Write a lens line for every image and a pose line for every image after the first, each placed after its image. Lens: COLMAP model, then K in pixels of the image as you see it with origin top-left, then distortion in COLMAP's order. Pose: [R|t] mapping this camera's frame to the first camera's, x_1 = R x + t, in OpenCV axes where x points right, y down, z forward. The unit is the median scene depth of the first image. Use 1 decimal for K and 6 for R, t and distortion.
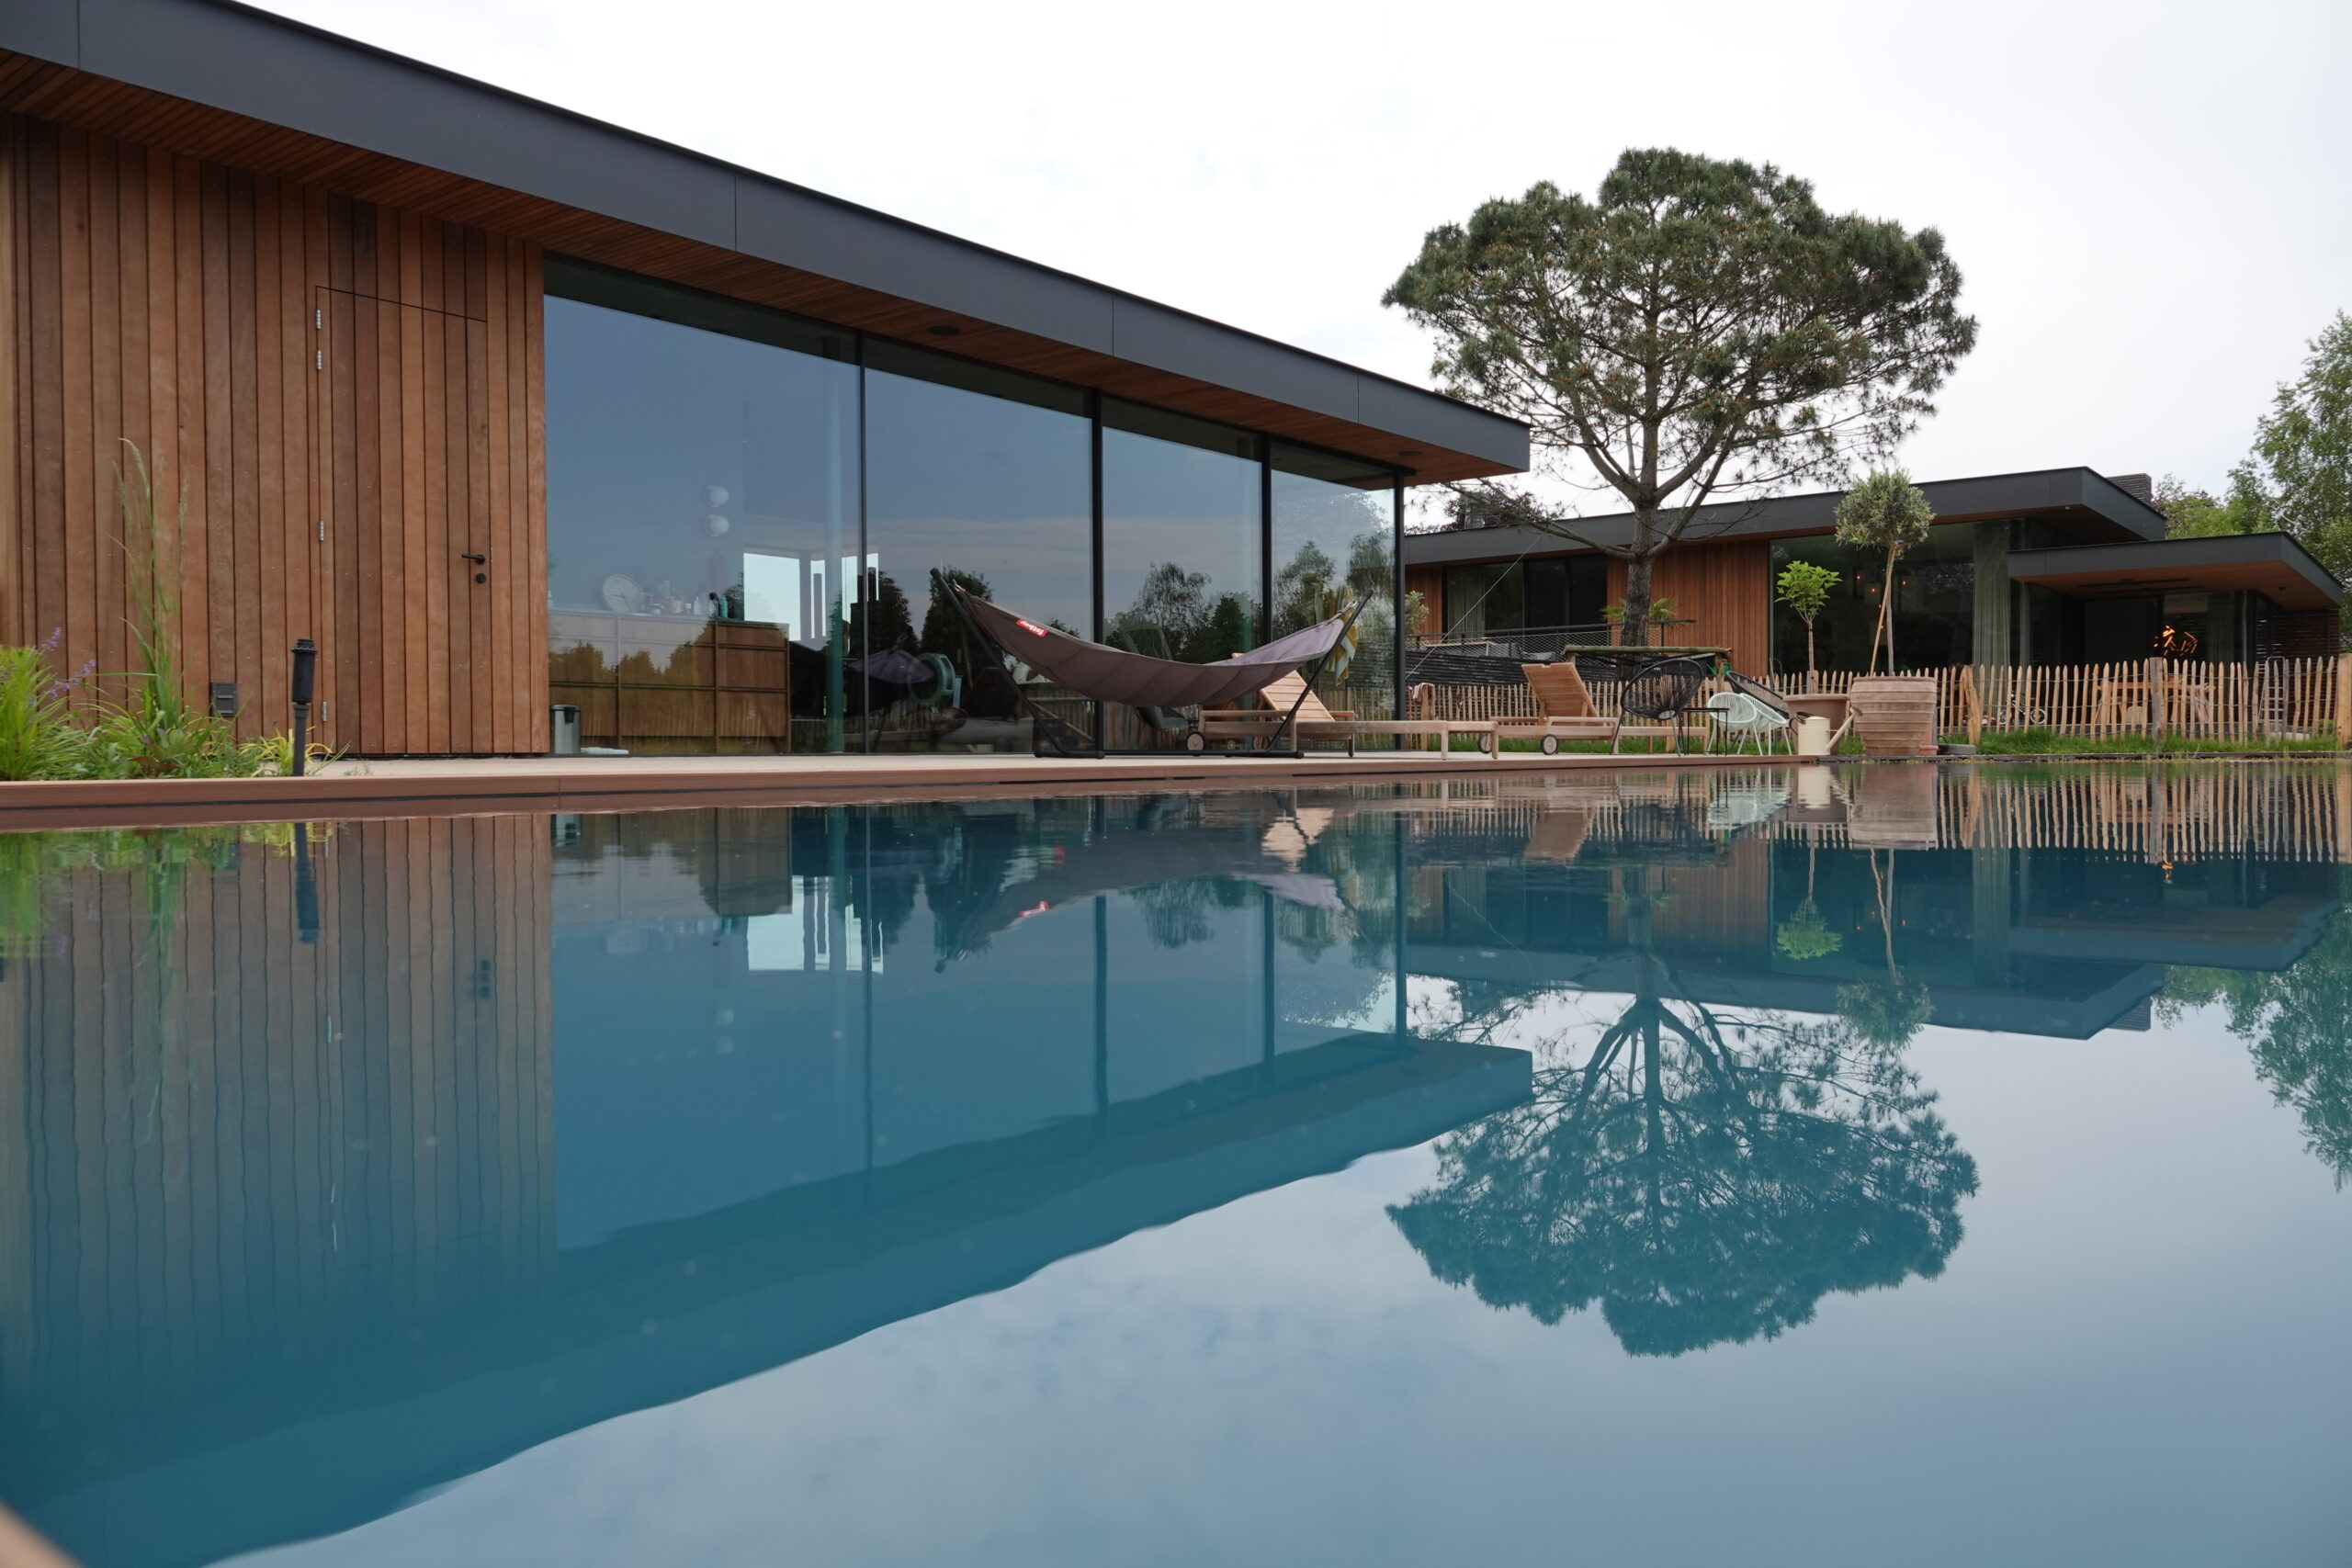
lens RADIAL K [[1662.5, 0, 1184.5], [0, 1662.5, 780.5], [0, 0, 1]] dist [0.009262, 0.004325]
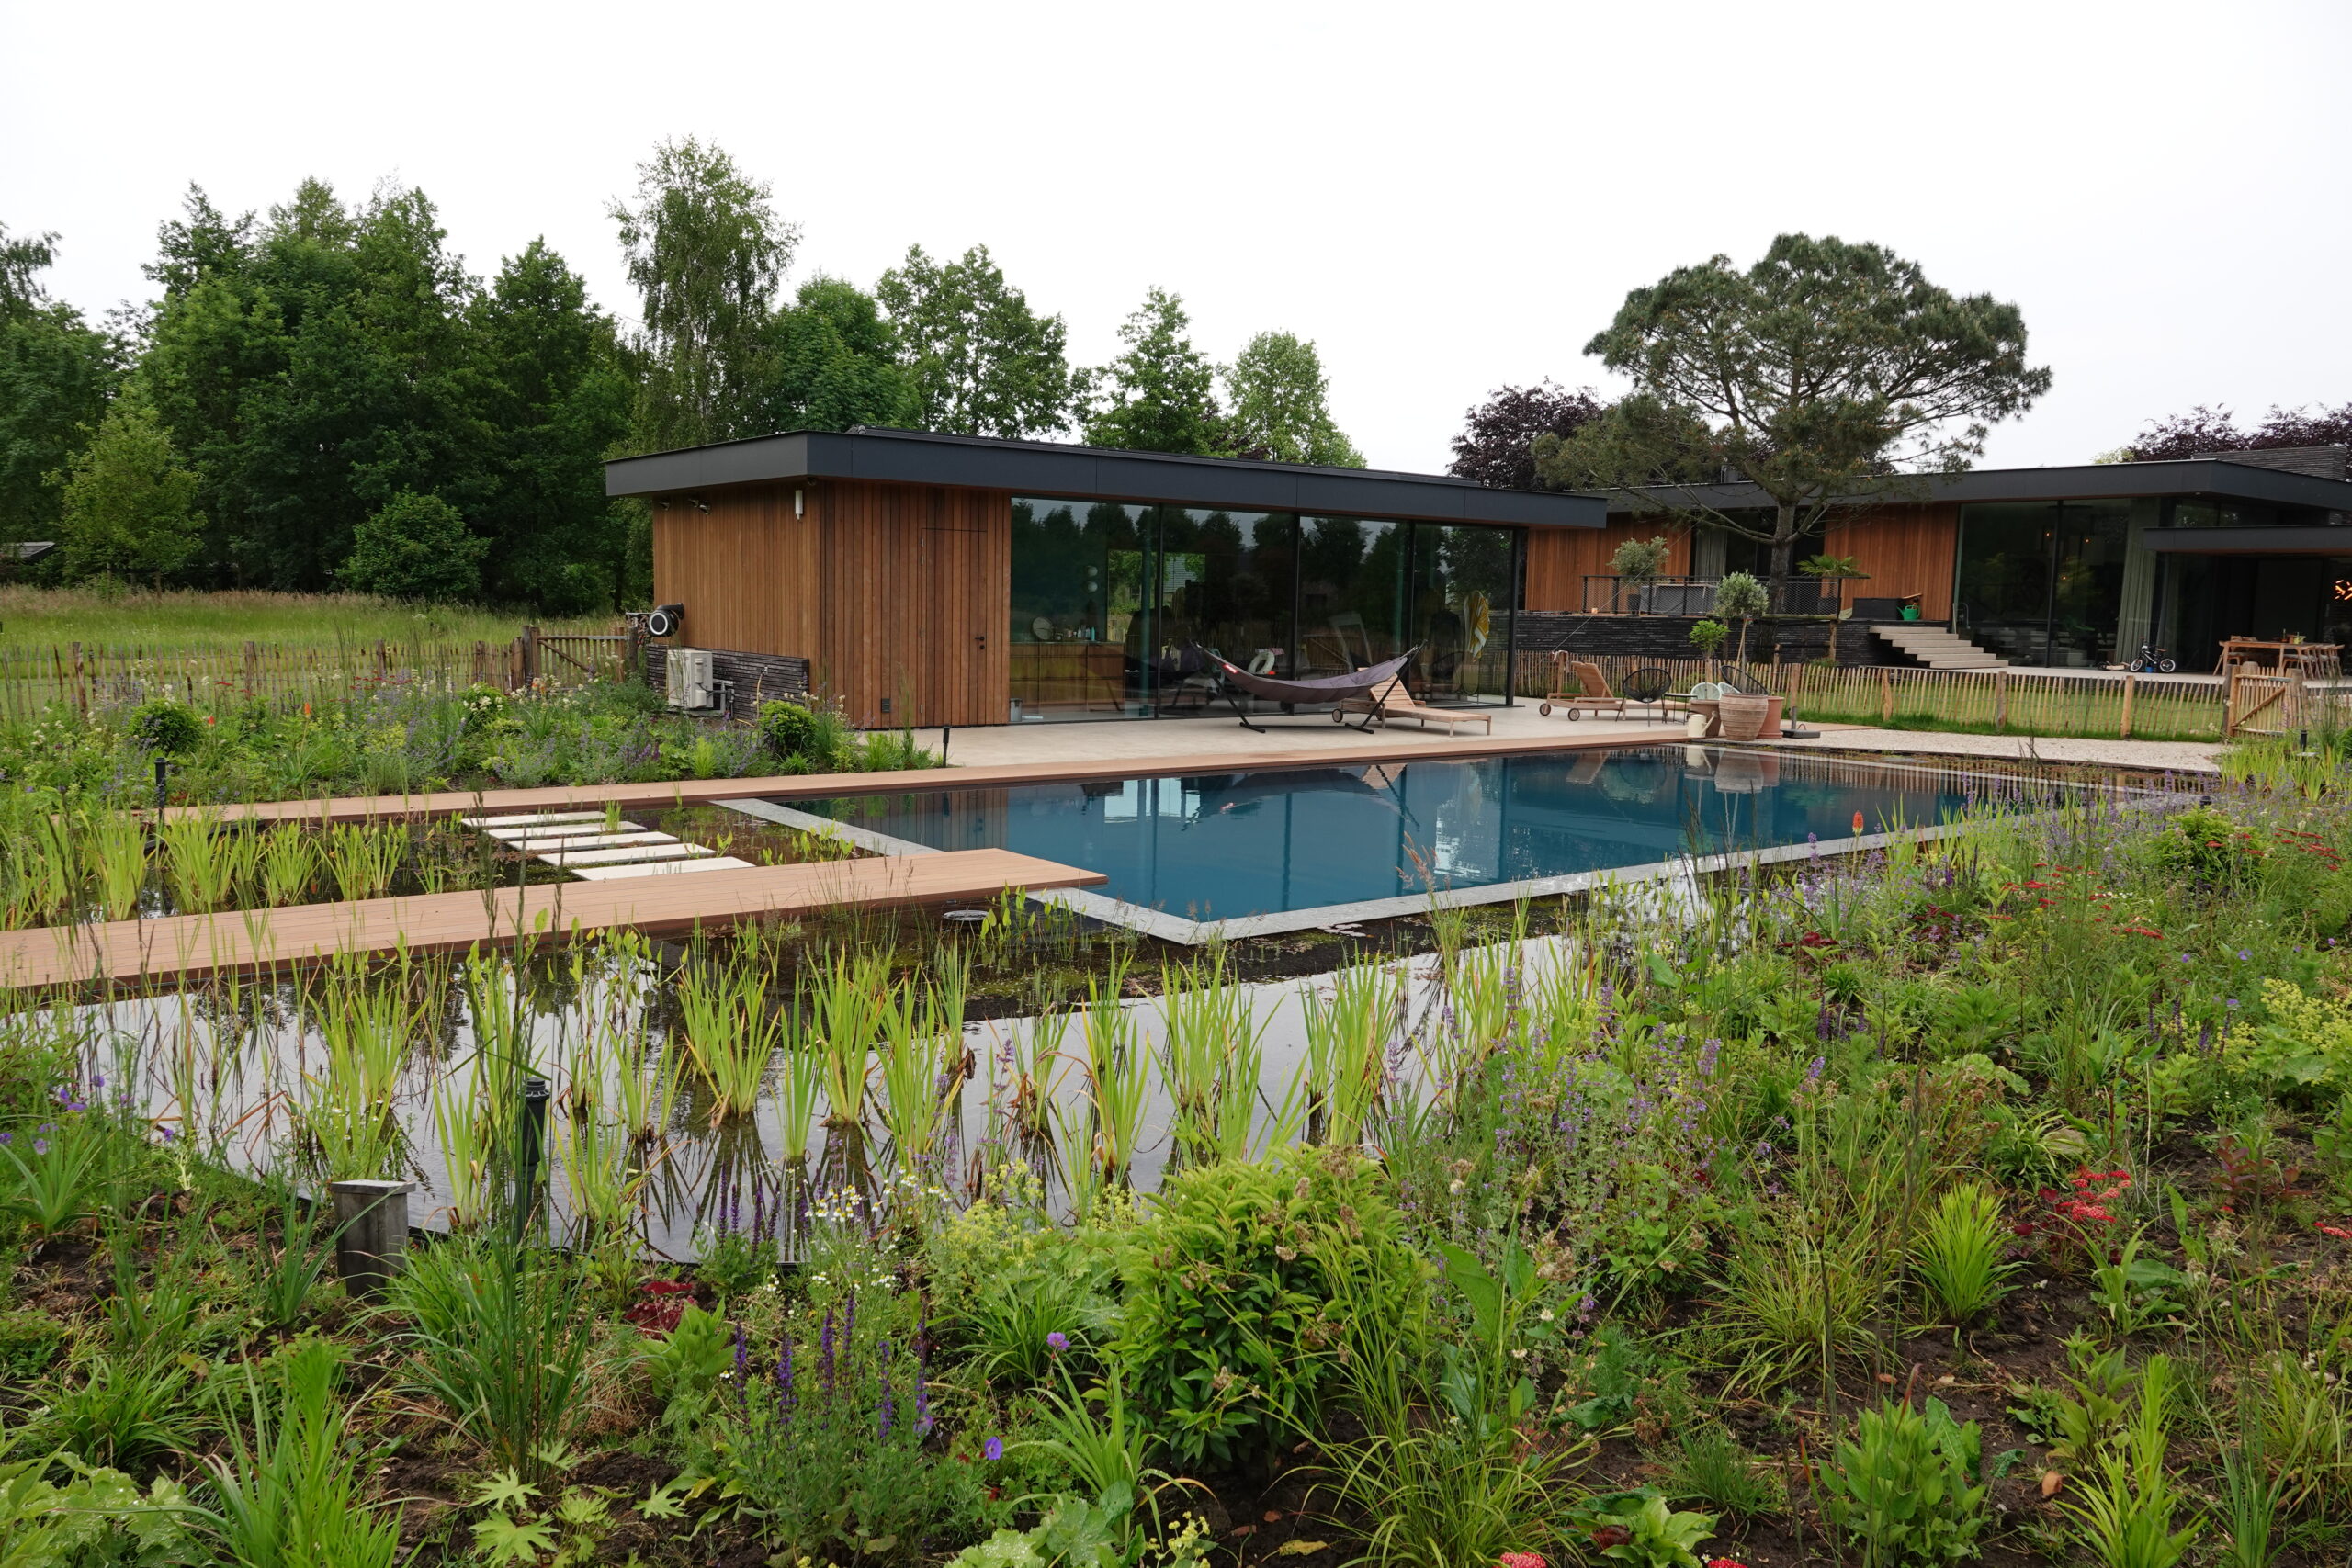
lens RADIAL K [[1662.5, 0, 1174.3], [0, 1662.5, 785.5], [0, 0, 1]] dist [0.009262, 0.004325]
pose [[0.970991, 0.046186, -0.234612, 0.130729], [-0.025723, 0.995651, 0.089543, -0.053009], [0.237727, -0.080911, 0.967956, -0.405922]]
